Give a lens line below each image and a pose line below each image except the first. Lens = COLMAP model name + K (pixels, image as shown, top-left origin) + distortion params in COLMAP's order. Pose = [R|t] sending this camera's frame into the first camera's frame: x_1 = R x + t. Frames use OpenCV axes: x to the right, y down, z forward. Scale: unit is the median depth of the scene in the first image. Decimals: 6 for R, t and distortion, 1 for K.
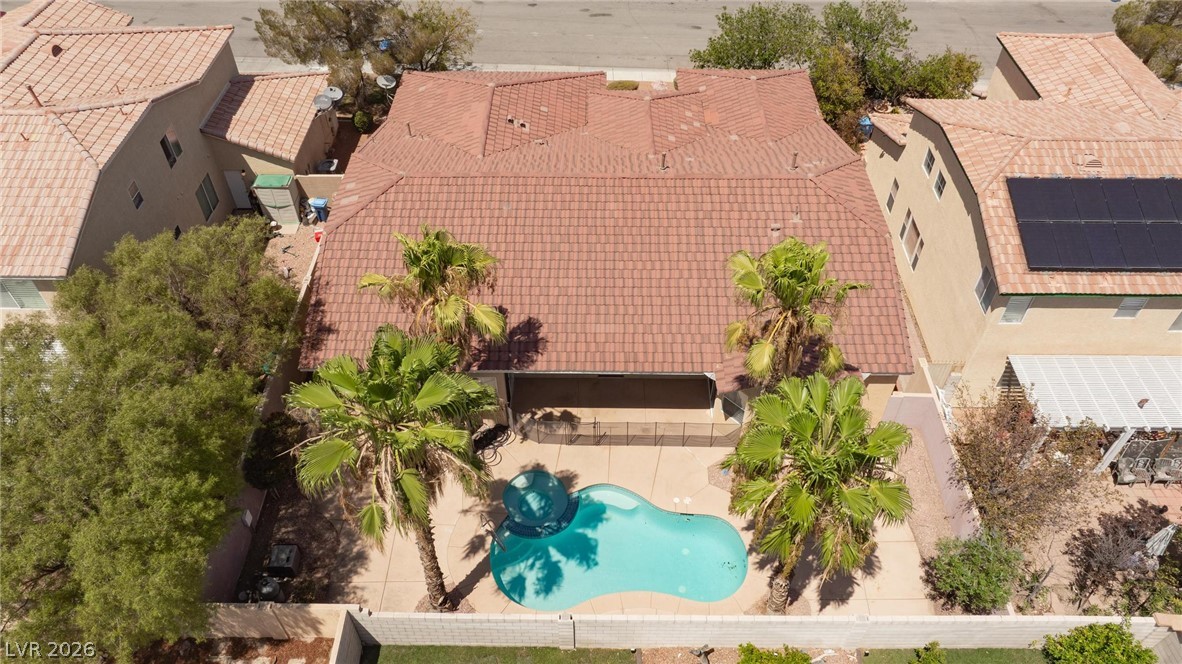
lens RADIAL K [[824.3, 0, 591.0], [0, 824.3, 332.0], [0, 0, 1]] dist [-0.054871, 0.064685]
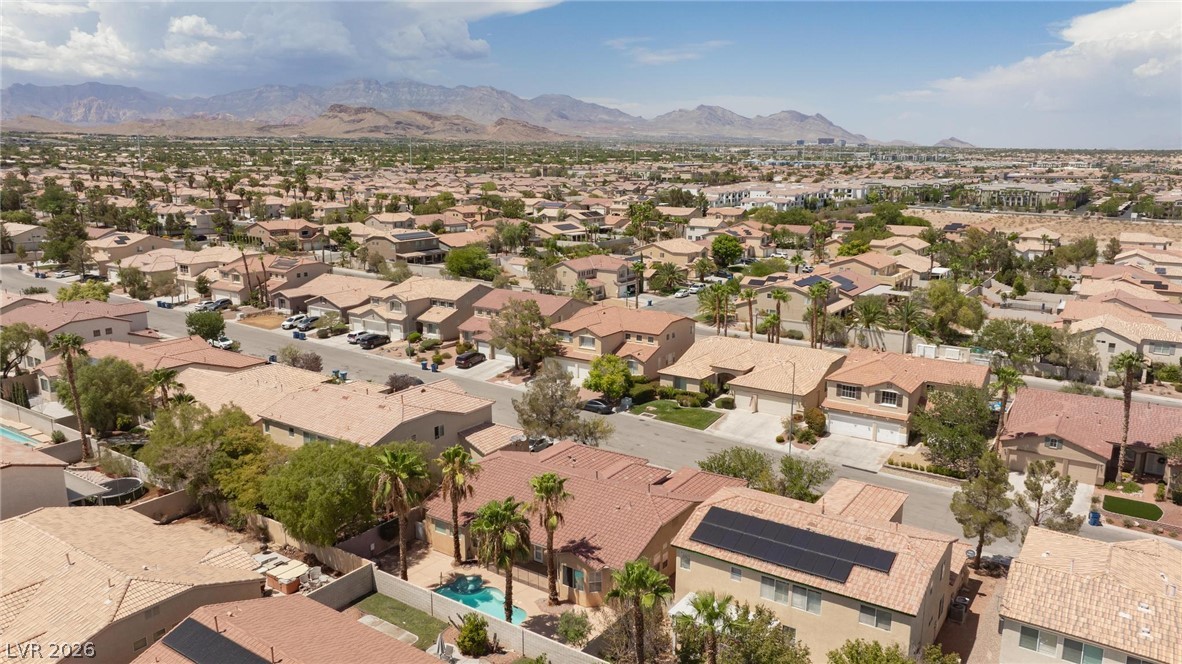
lens RADIAL K [[824.3, 0, 591.0], [0, 824.3, 332.0], [0, 0, 1]] dist [-0.054871, 0.064685]
pose [[0.831991, 0.115263, -0.542684, 1.240618], [-0.397587, 0.806095, -0.438332, 0.457626], [0.386931, 0.580452, 0.716491, -0.808686]]
